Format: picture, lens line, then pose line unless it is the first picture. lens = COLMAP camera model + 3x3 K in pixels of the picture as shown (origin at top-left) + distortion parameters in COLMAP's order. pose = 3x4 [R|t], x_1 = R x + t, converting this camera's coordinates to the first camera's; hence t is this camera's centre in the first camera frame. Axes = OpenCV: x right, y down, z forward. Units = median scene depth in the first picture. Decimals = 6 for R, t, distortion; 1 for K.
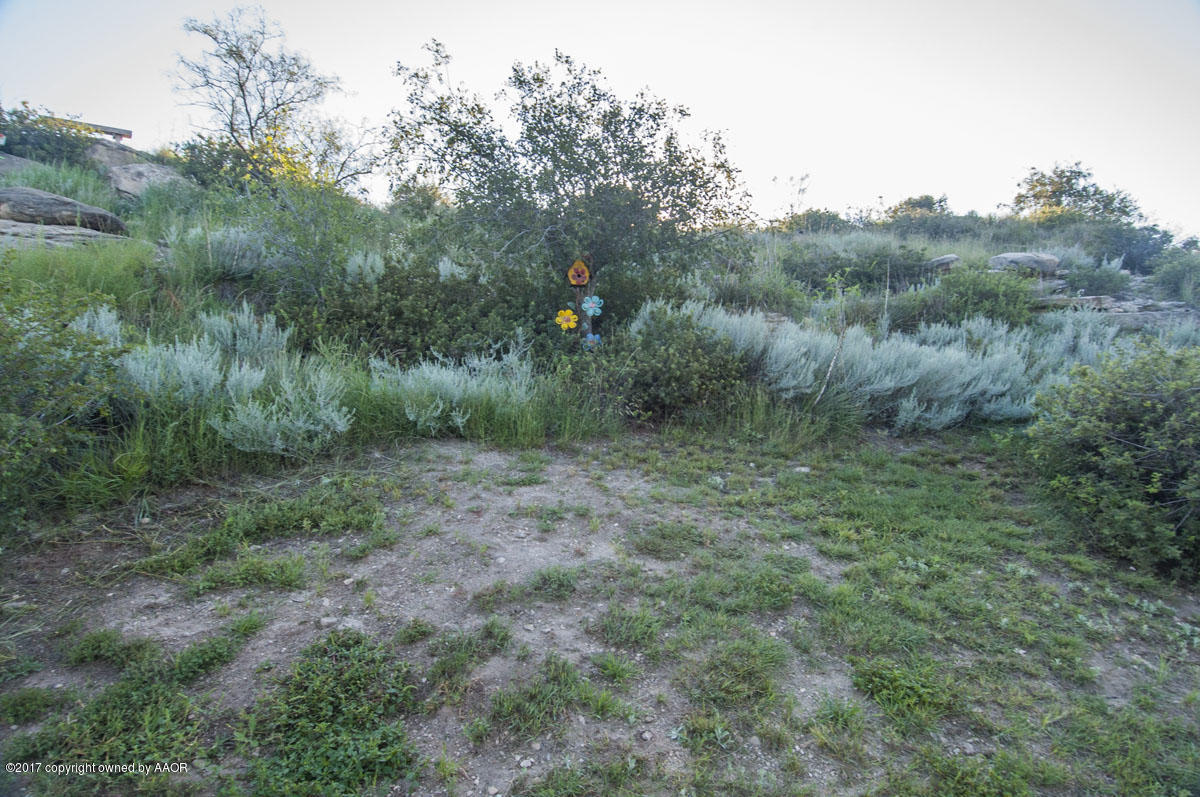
lens RADIAL K [[640.9, 0, 602.6], [0, 640.9, 399.4], [0, 0, 1]] dist [0.027394, -0.032172]
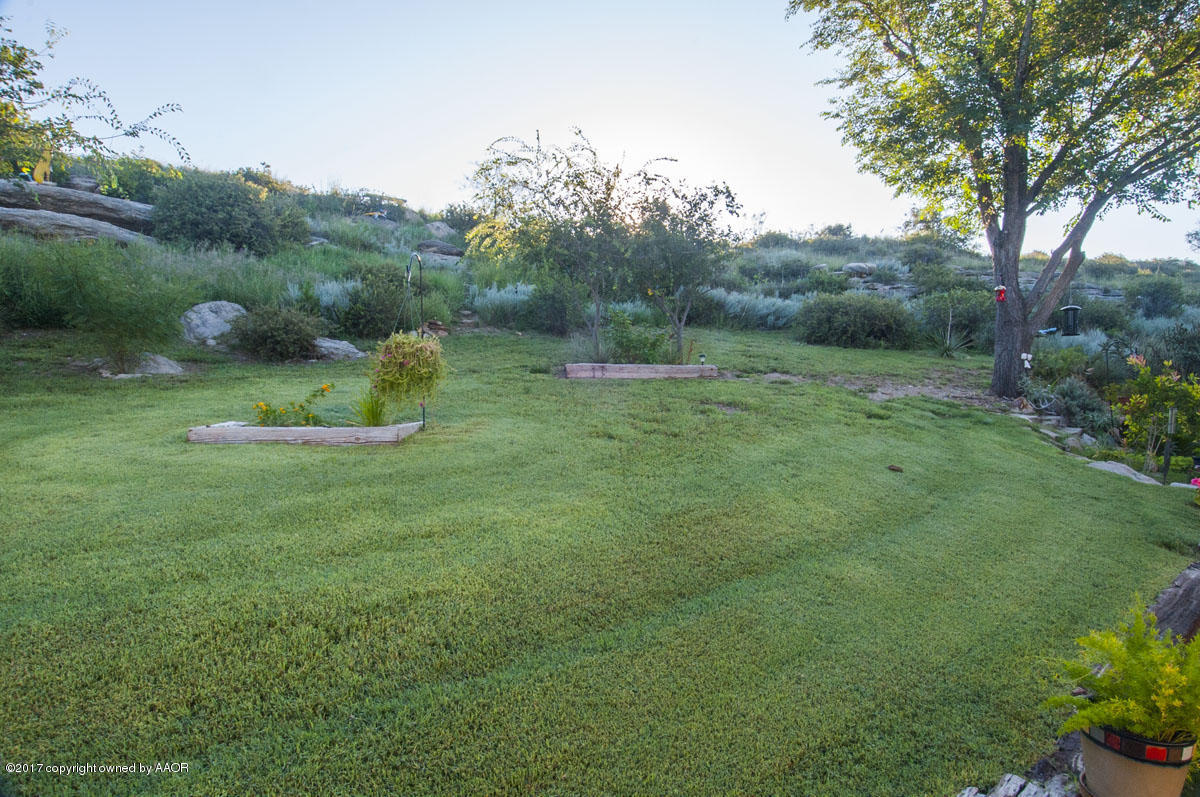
lens RADIAL K [[640.9, 0, 601.4], [0, 640.9, 396.3], [0, 0, 1]] dist [0.027394, -0.032172]
pose [[0.999986, -0.000830, 0.005142, -0.186399], [0.000835, 0.999999, -0.000990, 0.211757], [-0.005141, 0.000994, 0.999986, -1.120527]]
